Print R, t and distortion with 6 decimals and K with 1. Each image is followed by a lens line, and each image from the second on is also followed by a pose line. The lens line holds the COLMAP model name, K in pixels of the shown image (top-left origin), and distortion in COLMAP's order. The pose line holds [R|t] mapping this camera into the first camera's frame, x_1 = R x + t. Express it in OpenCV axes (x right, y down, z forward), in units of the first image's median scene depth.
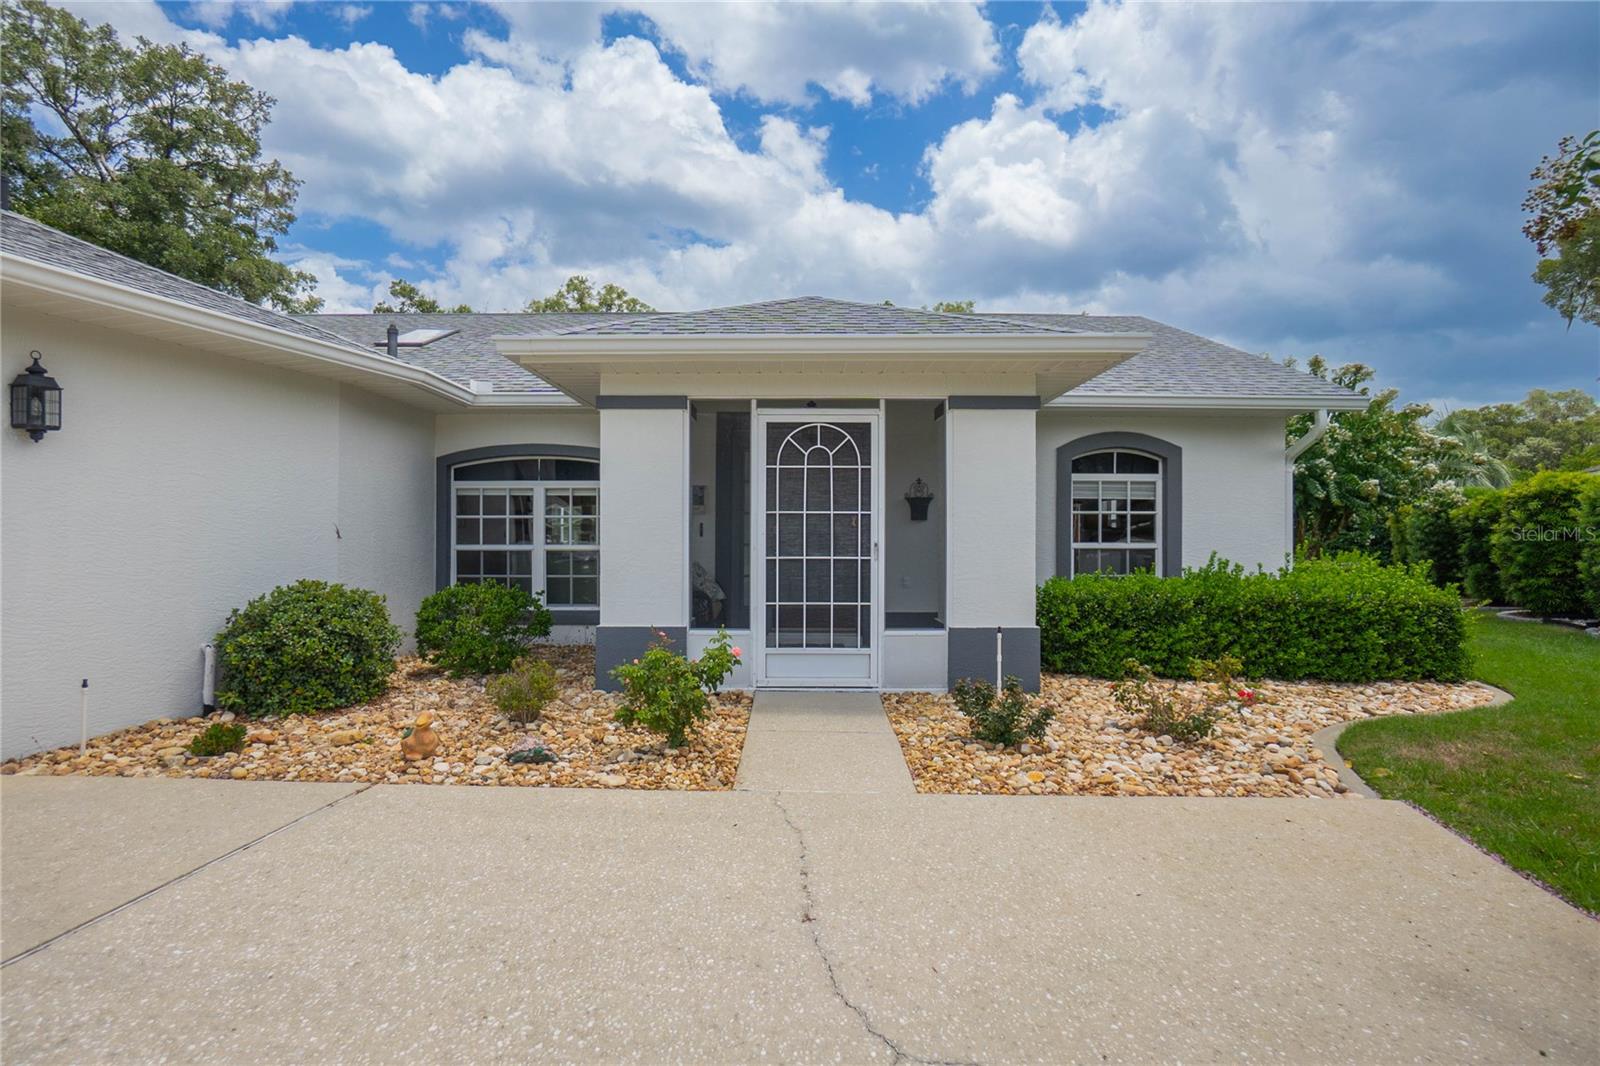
lens RADIAL K [[780.3, 0, 811.6], [0, 780.3, 534.8], [0, 0, 1]] dist [-0.003338, 0.000172]
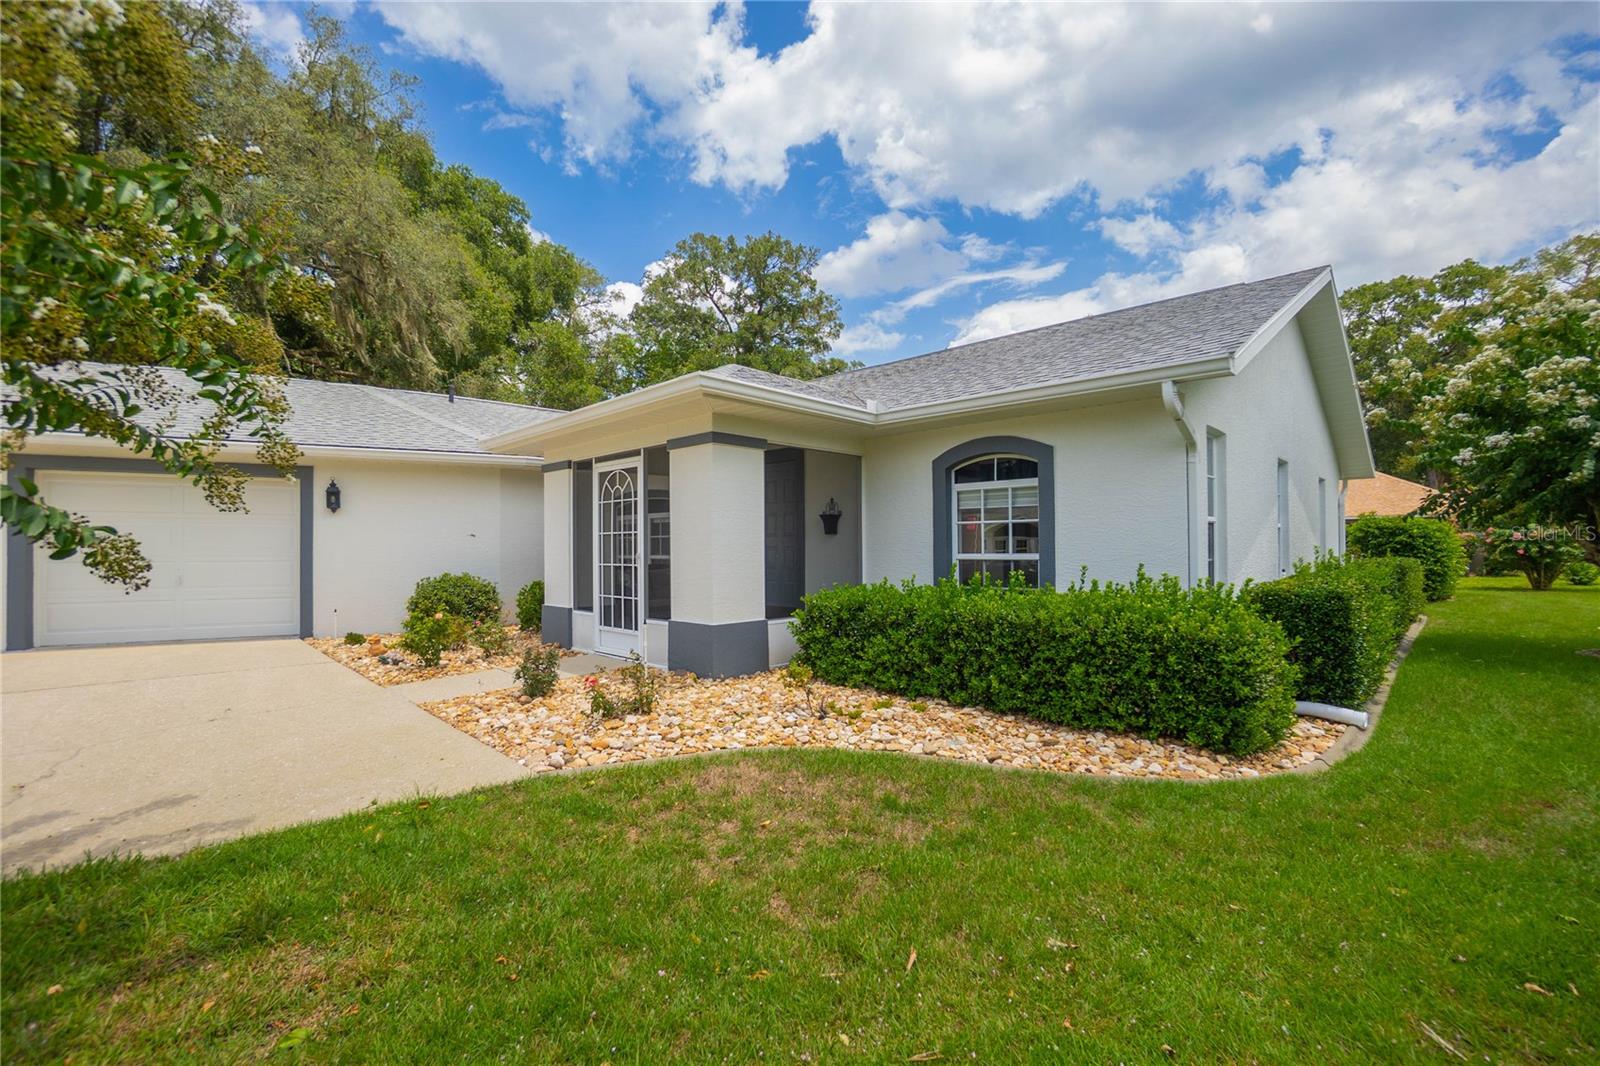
lens RADIAL K [[686.1, 0, 795.9], [0, 686.1, 535.3], [0, 0, 1]] dist [-0.014947, -0.000785]
pose [[0.724864, -0.019182, -0.688625, 0.792805], [0.008757, 0.999788, -0.018632, 0.001058], [0.688836, 0.007475, 0.724878, 0.232861]]
